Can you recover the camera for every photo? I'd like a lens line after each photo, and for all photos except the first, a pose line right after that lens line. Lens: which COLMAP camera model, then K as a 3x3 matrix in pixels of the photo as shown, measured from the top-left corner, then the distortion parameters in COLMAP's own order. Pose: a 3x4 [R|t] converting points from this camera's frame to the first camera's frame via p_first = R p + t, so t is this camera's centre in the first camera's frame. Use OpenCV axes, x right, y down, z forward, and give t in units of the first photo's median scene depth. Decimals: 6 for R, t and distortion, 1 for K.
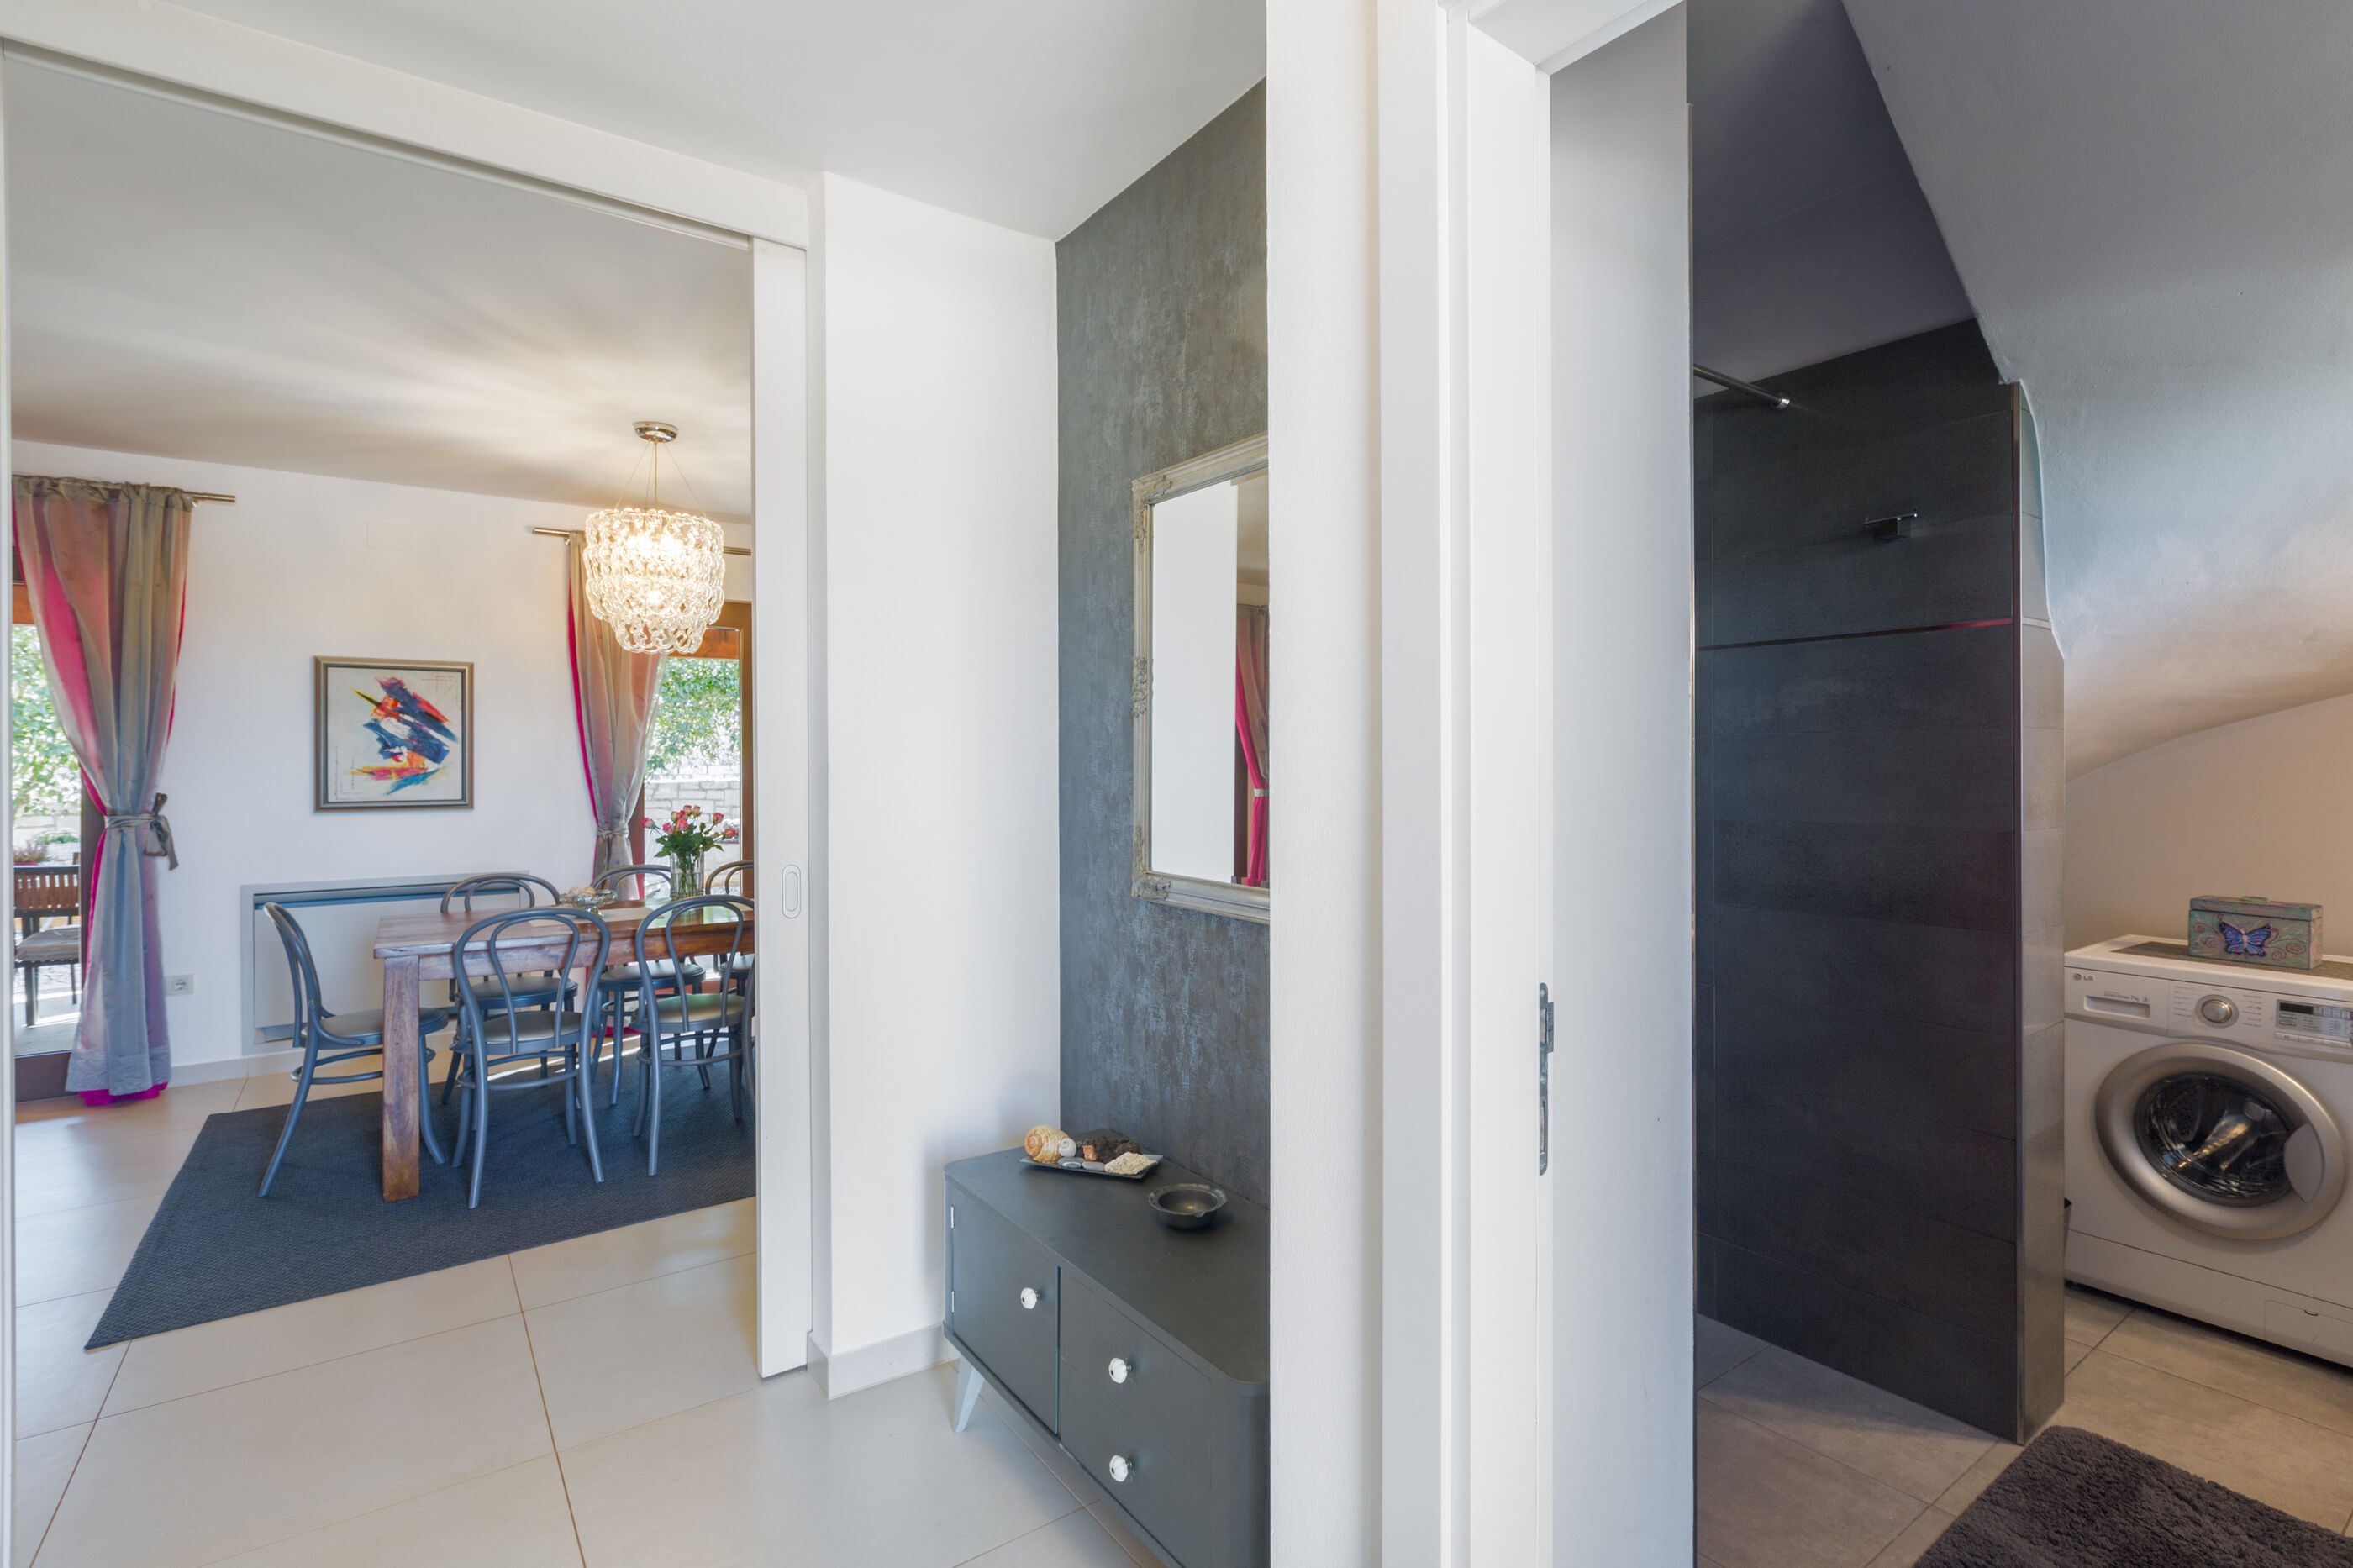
lens RADIAL K [[1100.1, 0, 1136.8], [0, 1100.1, 751.3], [0, 0, 1]] dist [-0.002357, -0.000876]
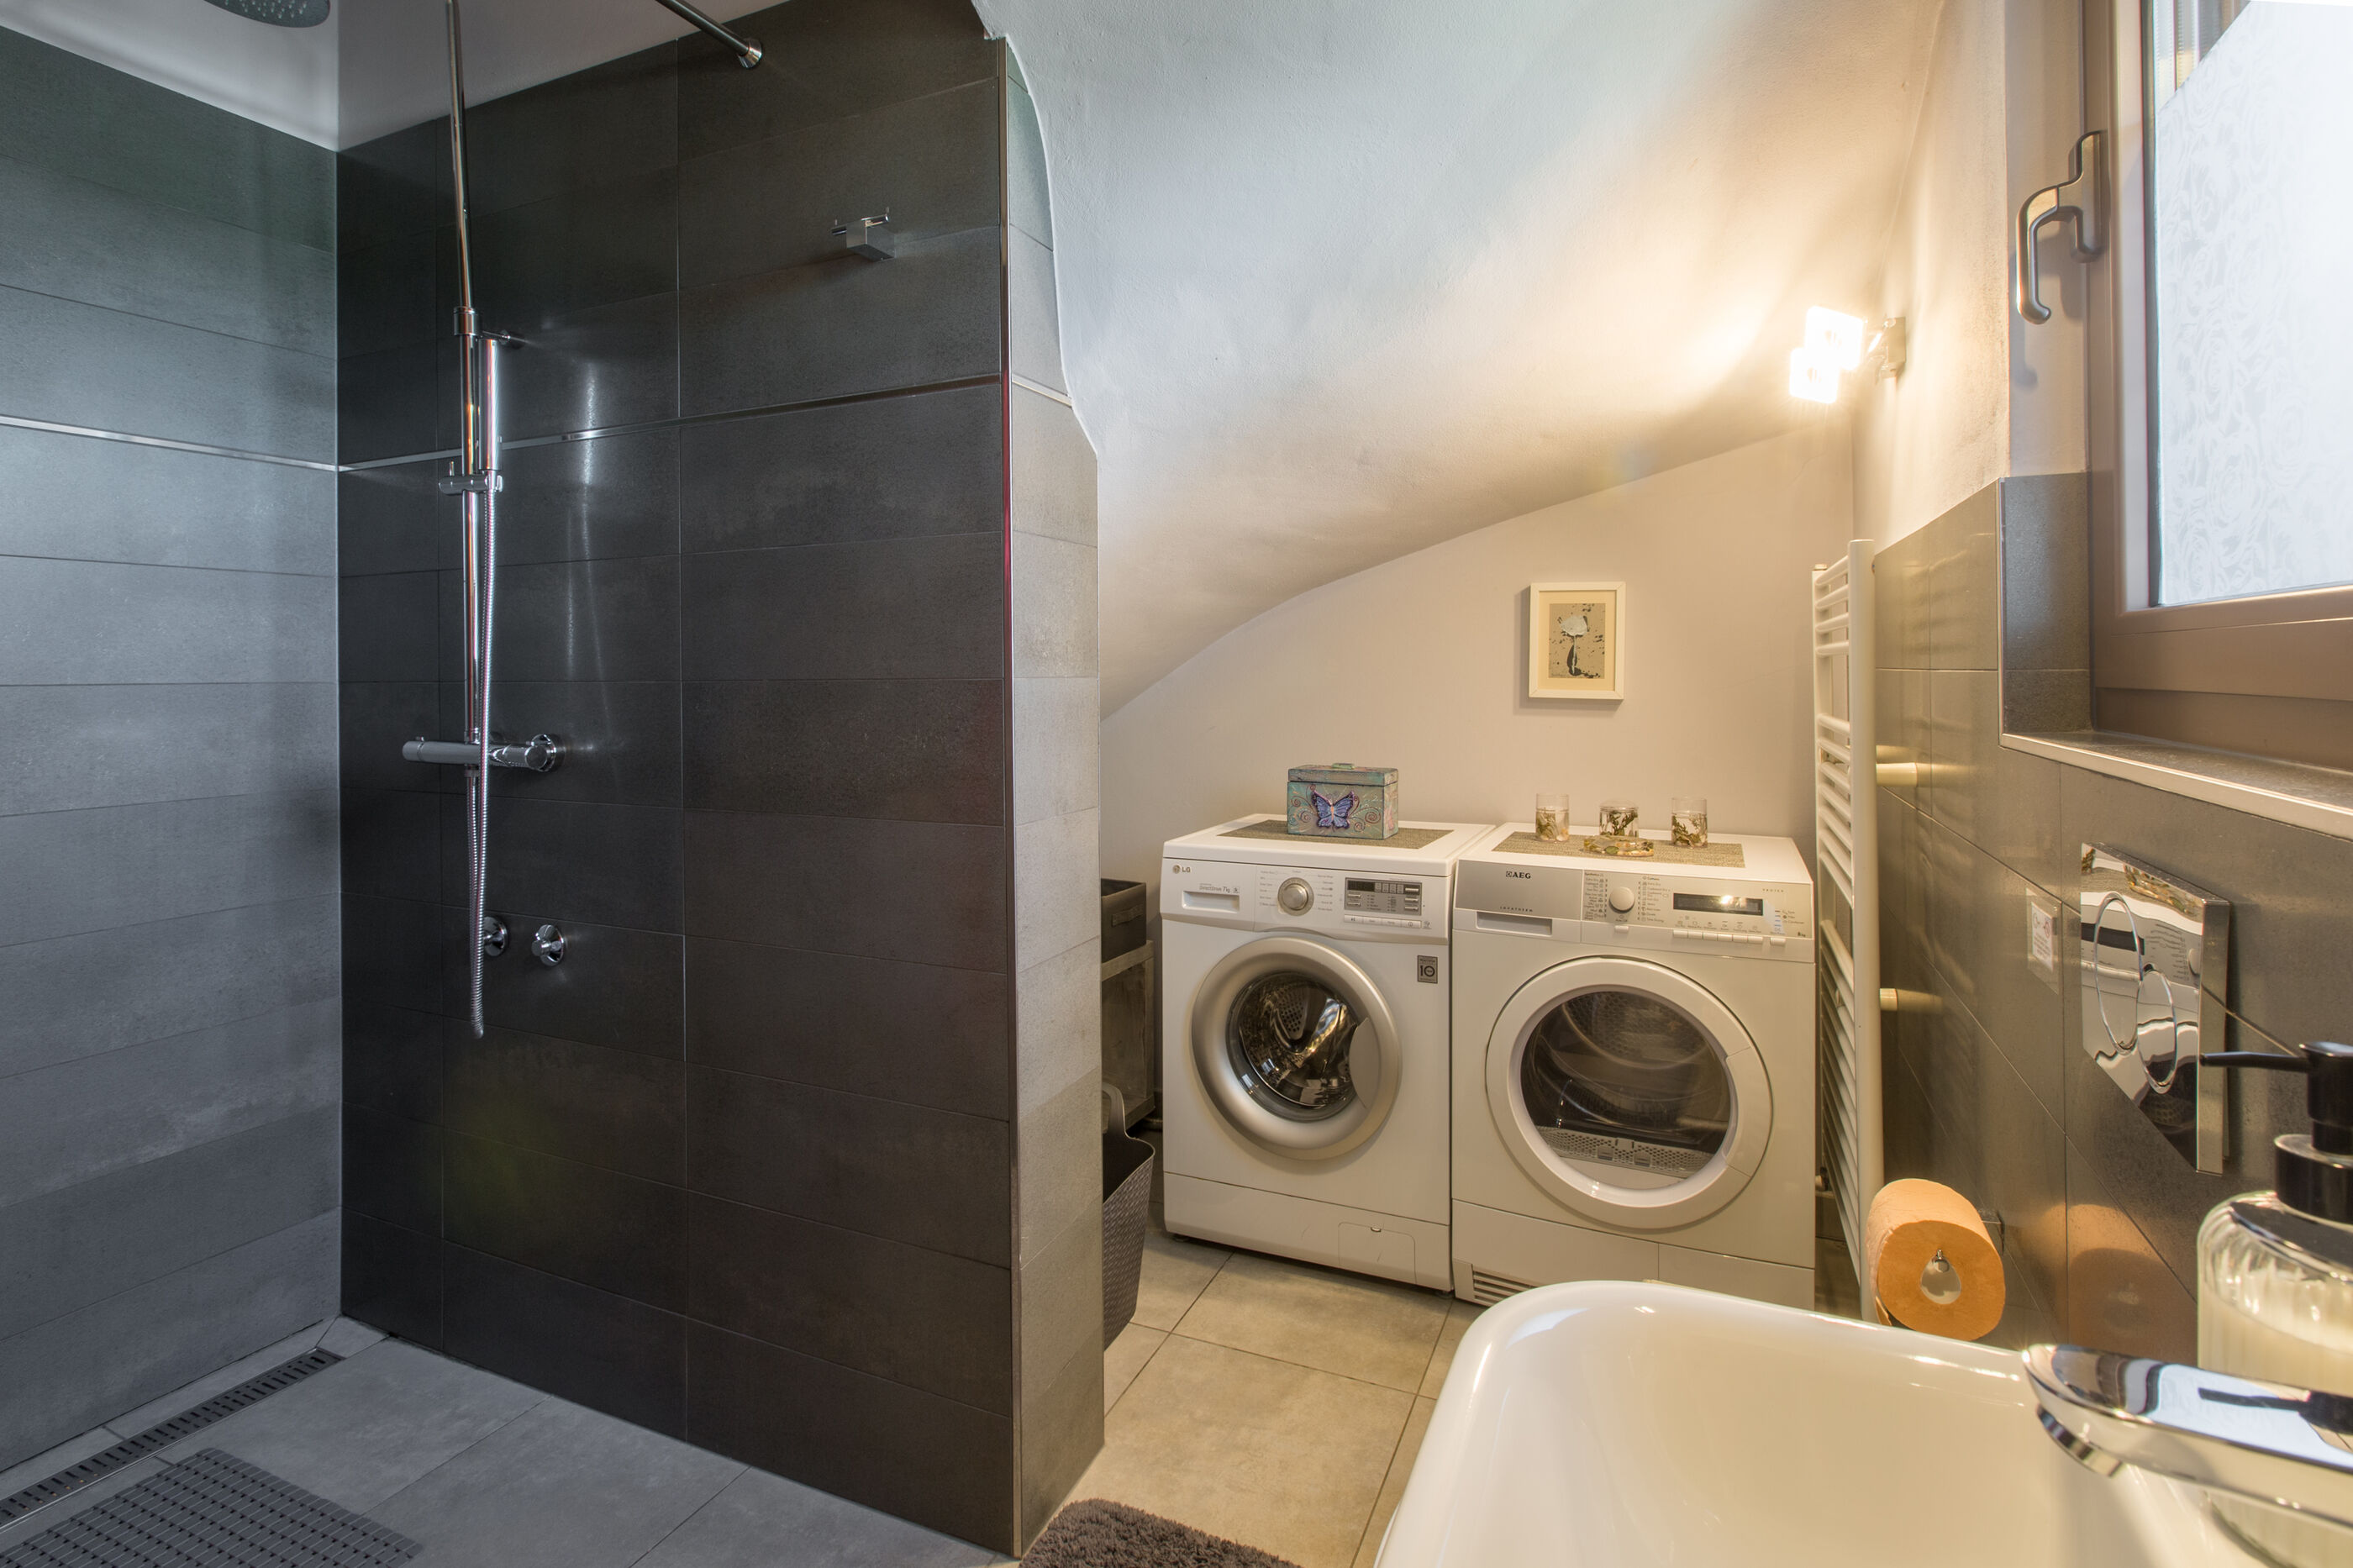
lens RADIAL K [[1069.0, 0, 1168.4], [0, 1069.0, 674.2], [0, 0, 1]] dist [-0.001254, -0.000029]
pose [[0.877975, -0.005164, 0.478678, 0.491844], [0.006485, 0.999978, -0.001106, 0.061842], [-0.478662, 0.004075, 0.877990, 0.306722]]
